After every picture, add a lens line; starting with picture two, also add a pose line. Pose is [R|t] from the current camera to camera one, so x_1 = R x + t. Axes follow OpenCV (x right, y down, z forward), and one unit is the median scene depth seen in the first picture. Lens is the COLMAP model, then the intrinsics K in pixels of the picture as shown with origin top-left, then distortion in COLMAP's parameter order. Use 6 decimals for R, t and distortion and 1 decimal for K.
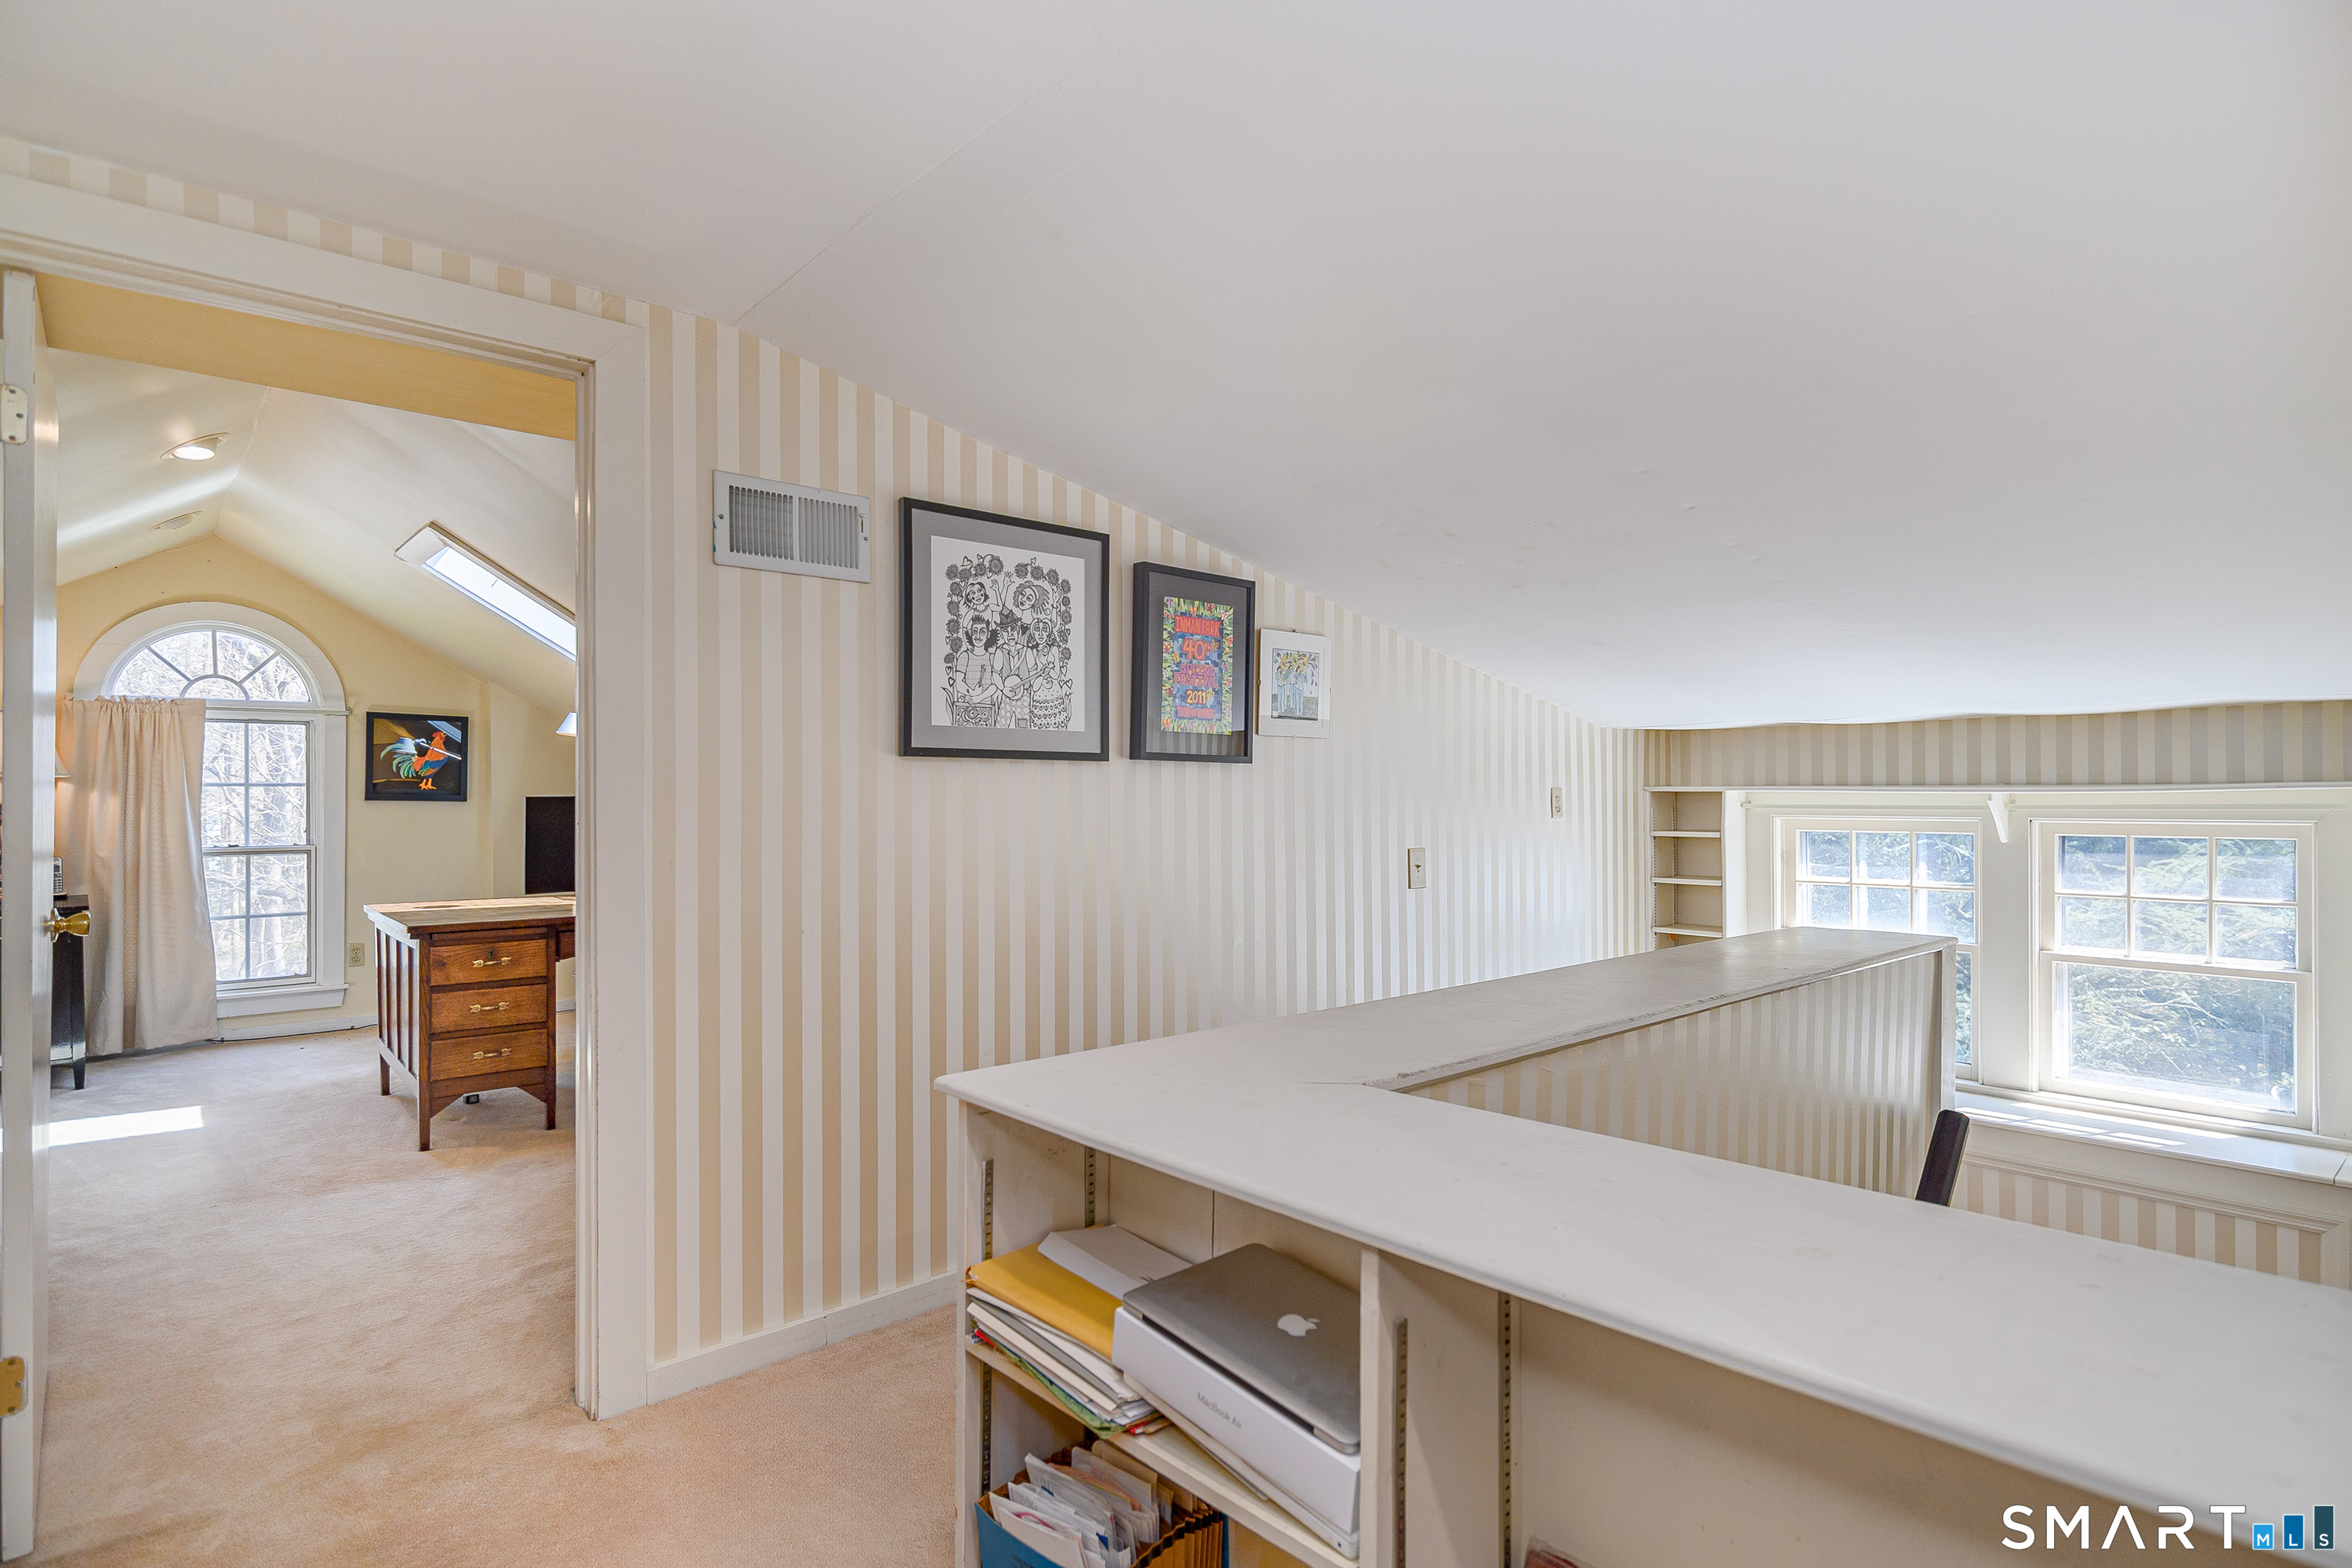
lens RADIAL K [[1194.9, 0, 1188.8], [0, 1194.9, 792.0], [0, 0, 1]] dist [-0.006130, 0.004821]
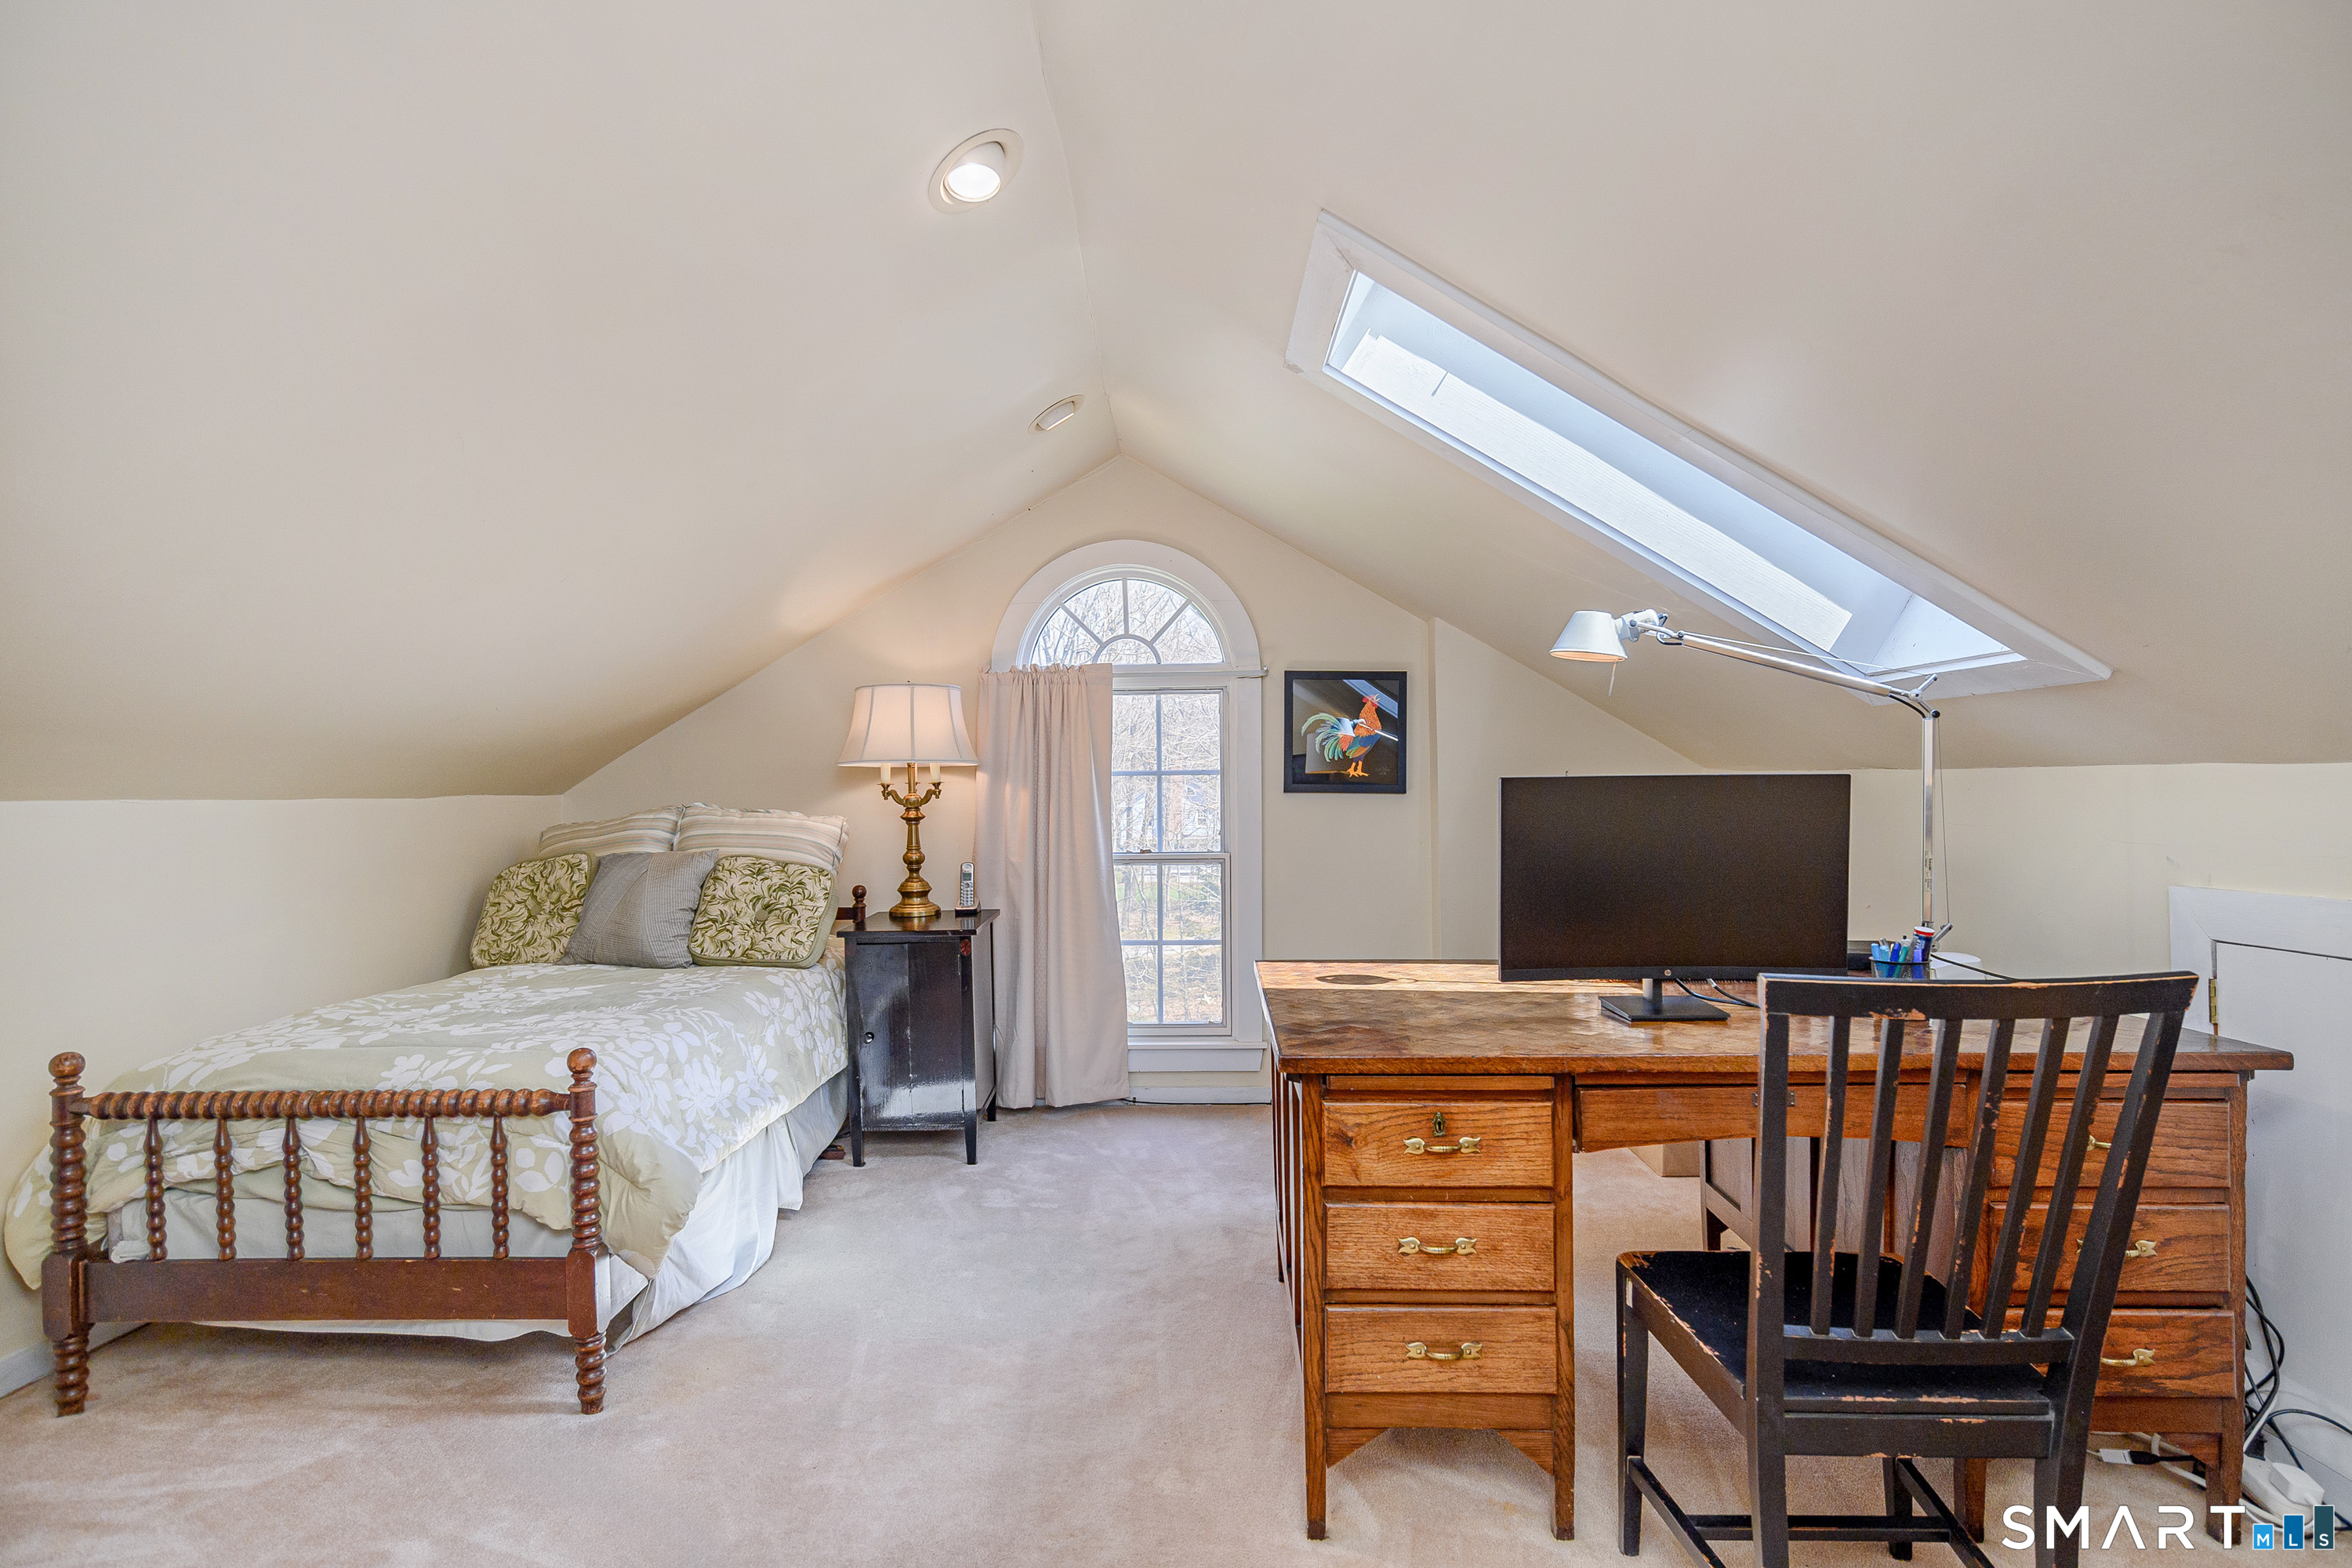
lens RADIAL K [[1194.9, 0, 1179.7], [0, 1194.9, 792.4], [0, 0, 1]] dist [-0.006130, 0.004821]
pose [[0.739071, -0.006836, -0.673593, -0.261785], [0.008593, 0.999963, -0.000720, 0.007644], [0.673573, -0.005256, 0.739102, 0.446094]]
